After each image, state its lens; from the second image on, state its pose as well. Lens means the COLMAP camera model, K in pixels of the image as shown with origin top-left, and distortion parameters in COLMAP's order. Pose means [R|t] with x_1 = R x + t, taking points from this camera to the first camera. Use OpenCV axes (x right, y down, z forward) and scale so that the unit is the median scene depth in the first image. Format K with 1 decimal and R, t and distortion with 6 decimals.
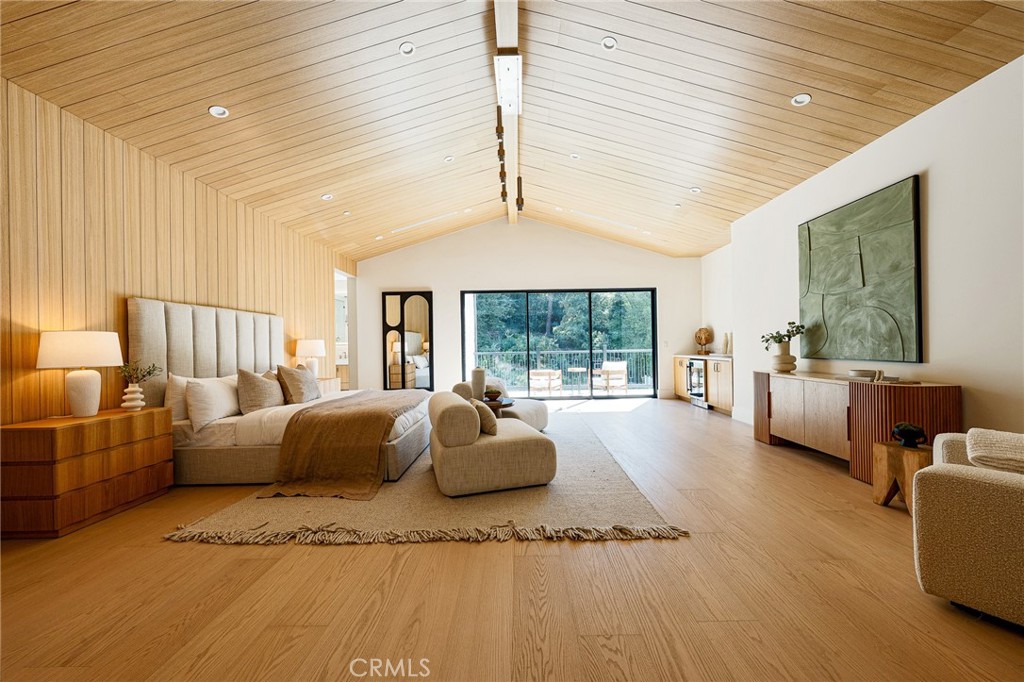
lens RADIAL K [[351.6, 0, 512.0], [0, 351.6, 341.0], [0, 0, 1]] dist [0.000541, -0.000099]
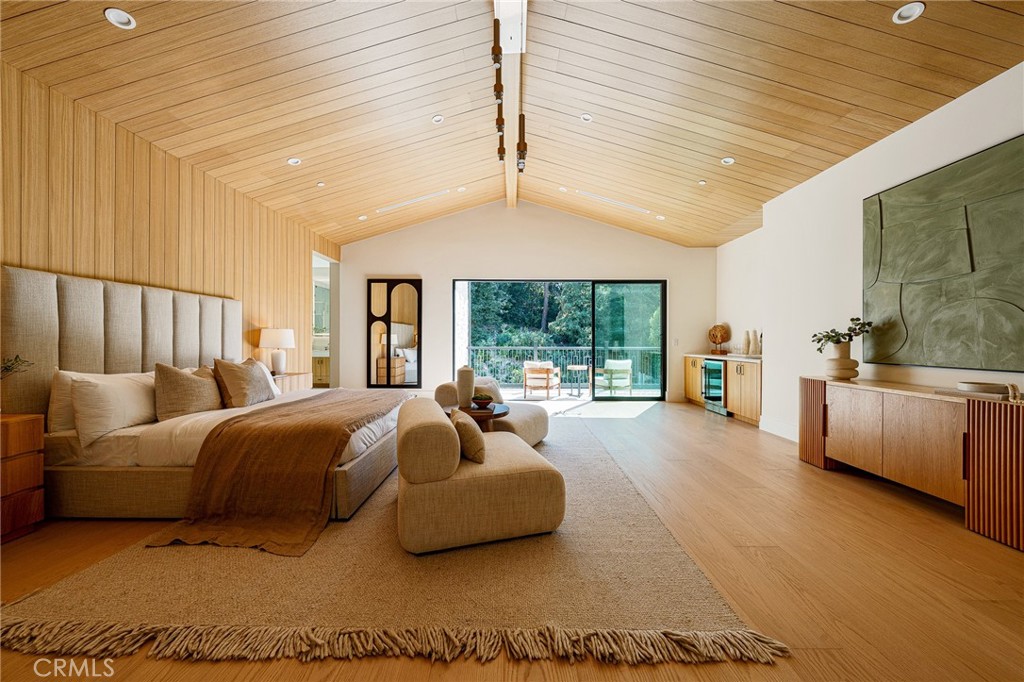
lens RADIAL K [[351.6, 0, 512.0], [0, 351.6, 341.0], [0, 0, 1]] dist [0.000541, -0.000099]
pose [[0.999727, 0.020008, 0.012071, 0.000614], [-0.020190, 0.999682, 0.015139, 0.003057], [-0.011765, -0.015379, 0.999813, 0.245751]]
